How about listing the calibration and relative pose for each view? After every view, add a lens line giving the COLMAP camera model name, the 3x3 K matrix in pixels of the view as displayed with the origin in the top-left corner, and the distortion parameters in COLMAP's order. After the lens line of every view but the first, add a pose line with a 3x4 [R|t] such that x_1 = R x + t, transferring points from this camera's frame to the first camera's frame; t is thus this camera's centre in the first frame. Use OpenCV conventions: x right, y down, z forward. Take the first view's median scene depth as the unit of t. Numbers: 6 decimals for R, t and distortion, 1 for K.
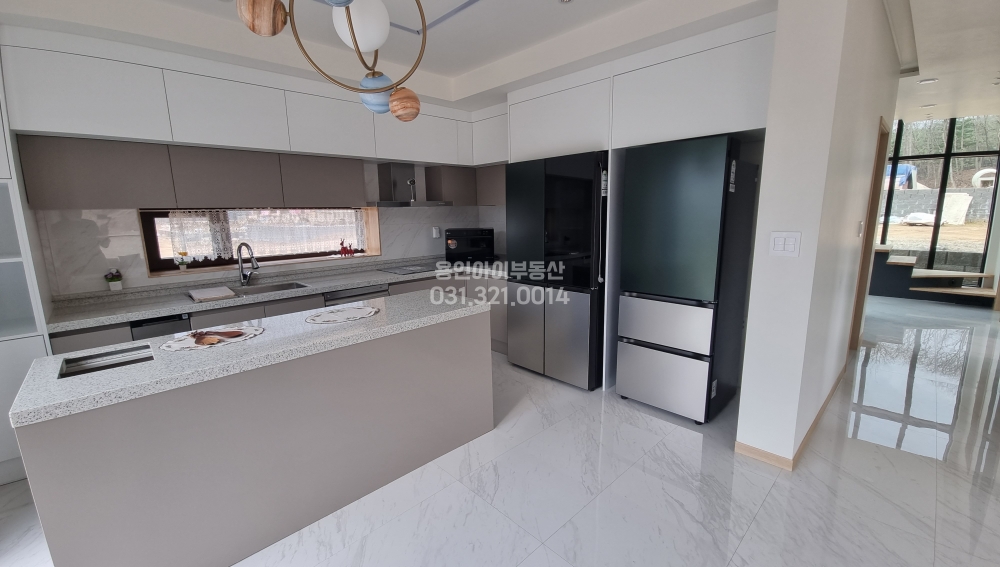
lens RADIAL K [[400.0, 0, 500.0], [0, 400.0, 283.5], [0, 0, 1]] dist [0.000646, 0.000044]
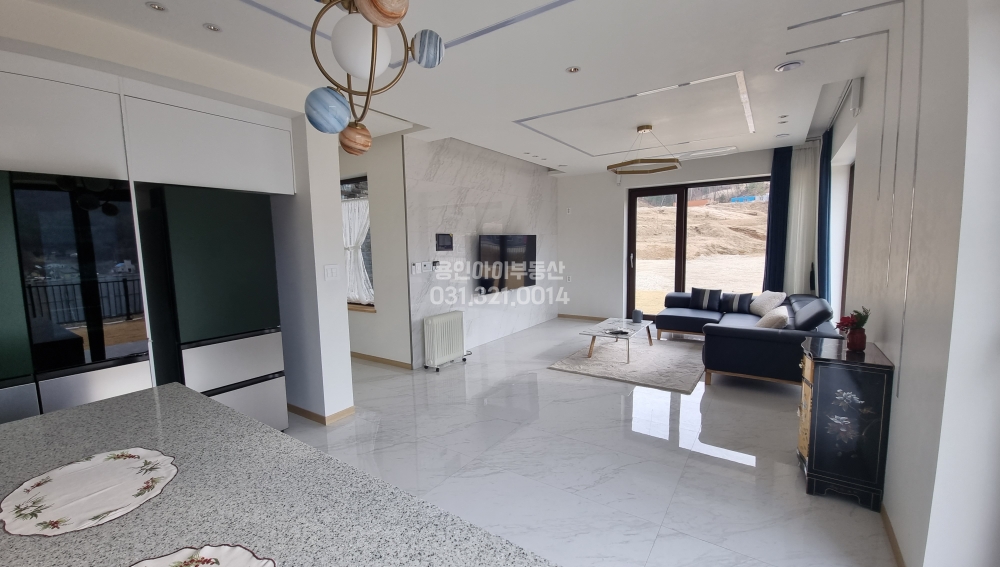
lens RADIAL K [[400.0, 0, 500.0], [0, 400.0, 283.5], [0, 0, 1]] dist [0.000646, 0.000044]
pose [[-0.192129, -0.081478, 0.977982, -0.908234], [0.193580, 0.973821, 0.119161, -0.110106], [-0.962088, 0.212212, -0.171326, 0.607417]]
